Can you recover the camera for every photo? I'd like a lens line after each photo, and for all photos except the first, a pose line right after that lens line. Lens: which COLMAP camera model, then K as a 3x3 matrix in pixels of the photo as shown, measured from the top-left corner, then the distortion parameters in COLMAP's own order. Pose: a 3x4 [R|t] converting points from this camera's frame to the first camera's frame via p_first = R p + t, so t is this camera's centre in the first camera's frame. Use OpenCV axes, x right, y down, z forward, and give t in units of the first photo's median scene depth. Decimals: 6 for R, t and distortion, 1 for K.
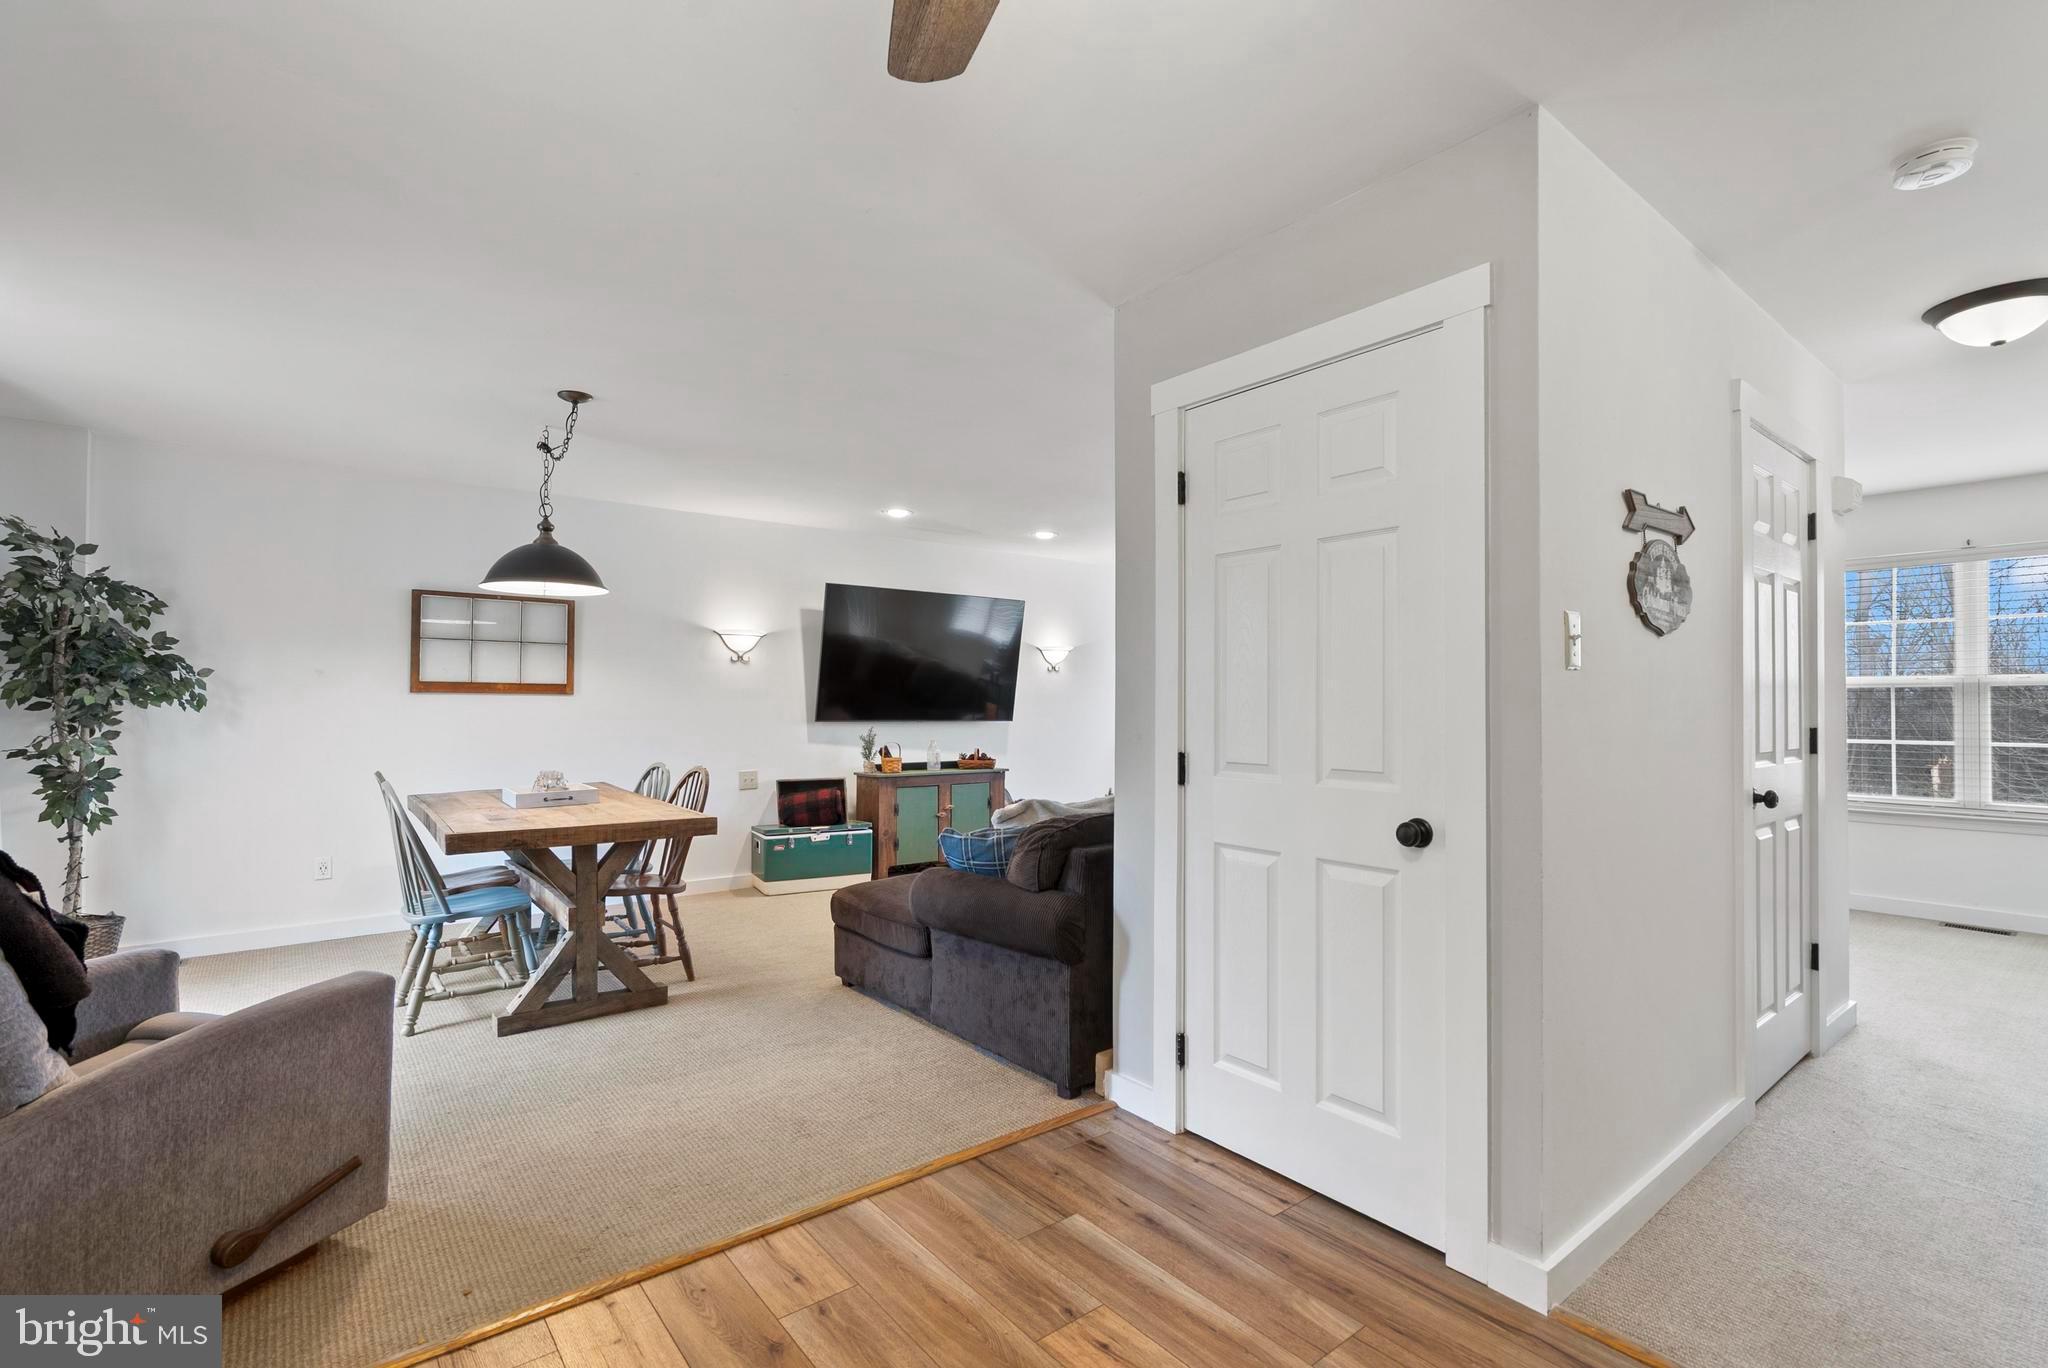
lens RADIAL K [[926.3, 0, 1014.8], [0, 926.3, 695.0], [0, 0, 1]] dist [0.002324, 0.000601]
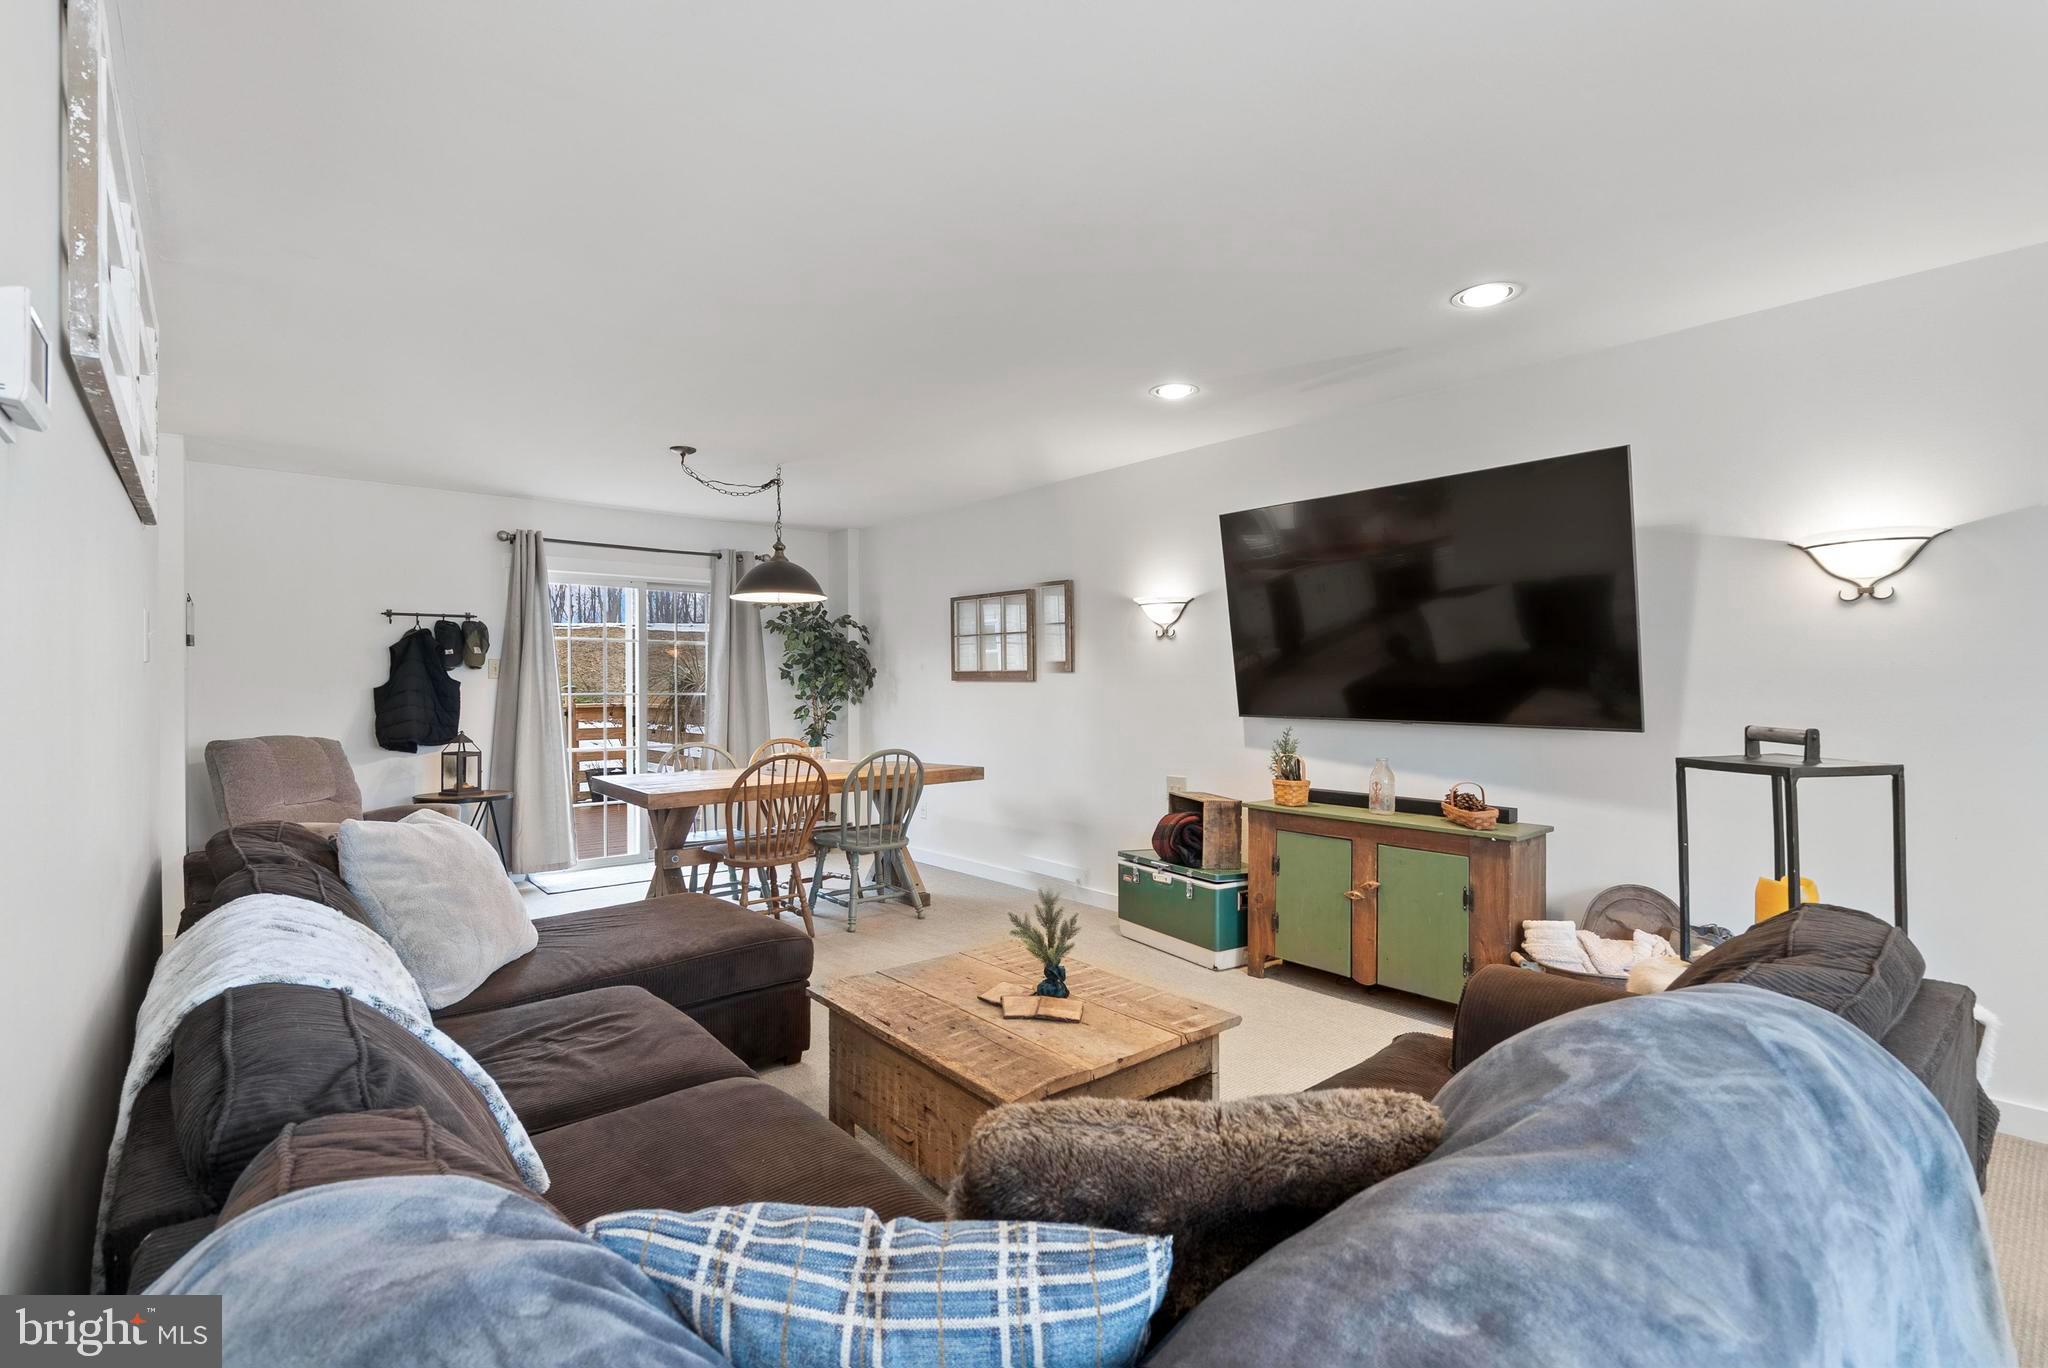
lens RADIAL K [[928.7, 0, 1022.6], [0, 928.7, 690.0], [0, 0, 1]] dist [-0.001208, 0.000797]
pose [[0.048047, 0.003793, -0.998838, 0.695883], [0.012781, 0.999909, 0.004412, 0.005840], [0.998763, -0.012978, 0.047994, 1.189078]]
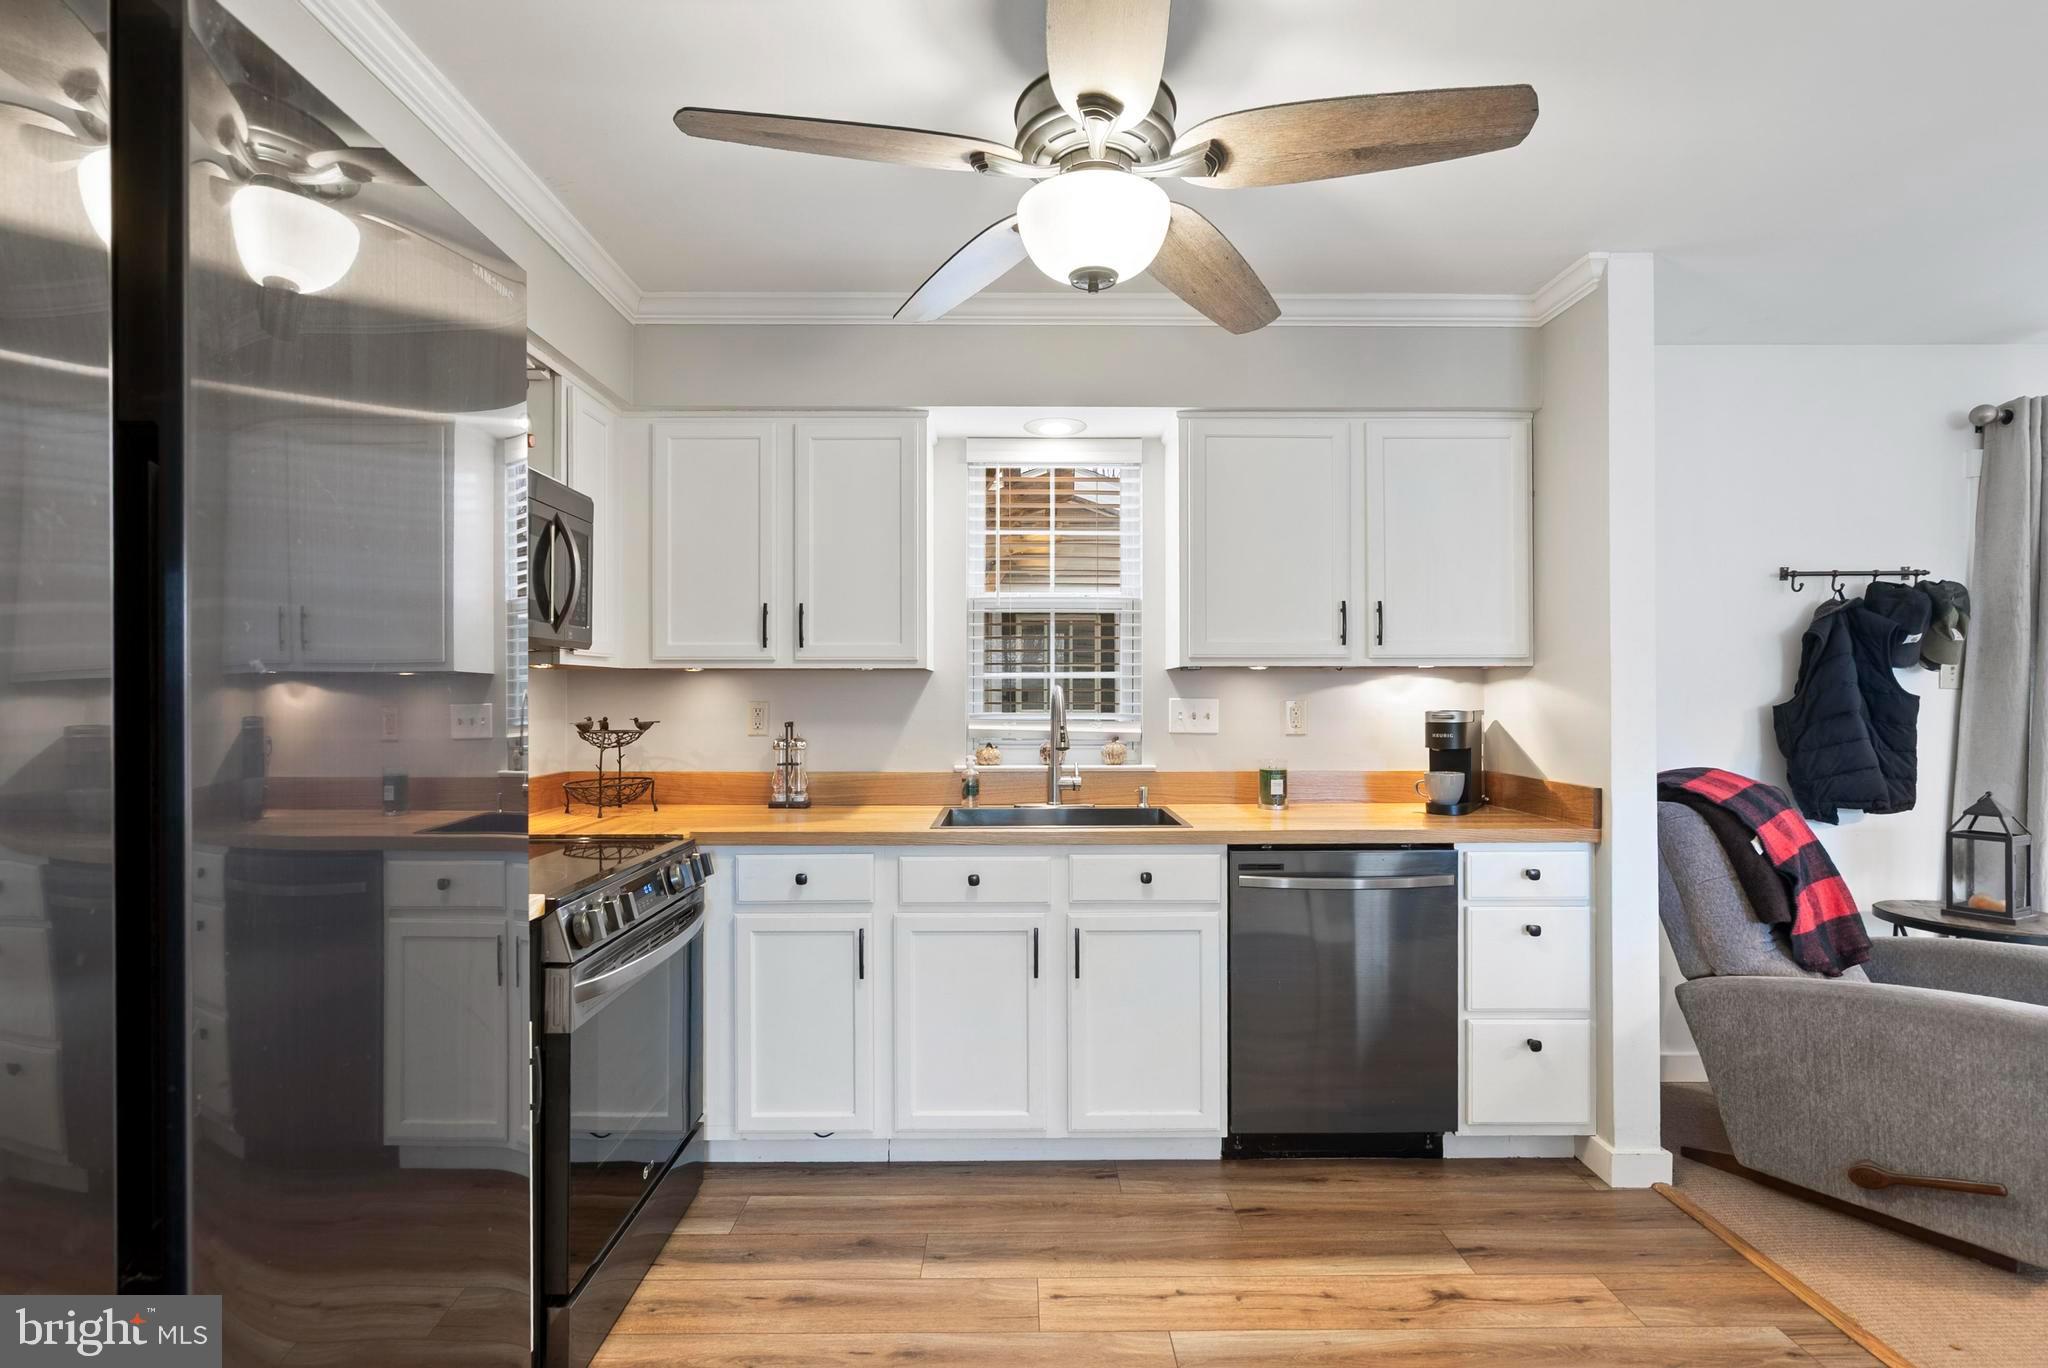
lens RADIAL K [[964.7, 0, 1025.5], [0, 964.7, 696.0], [0, 0, 1]] dist [-0.001641, 0.000165]
pose [[-0.615581, -0.003601, -0.788065, 0.337695], [0.007748, 0.999914, -0.010622, -0.006663], [0.788035, -0.012645, -0.615500, 0.379964]]
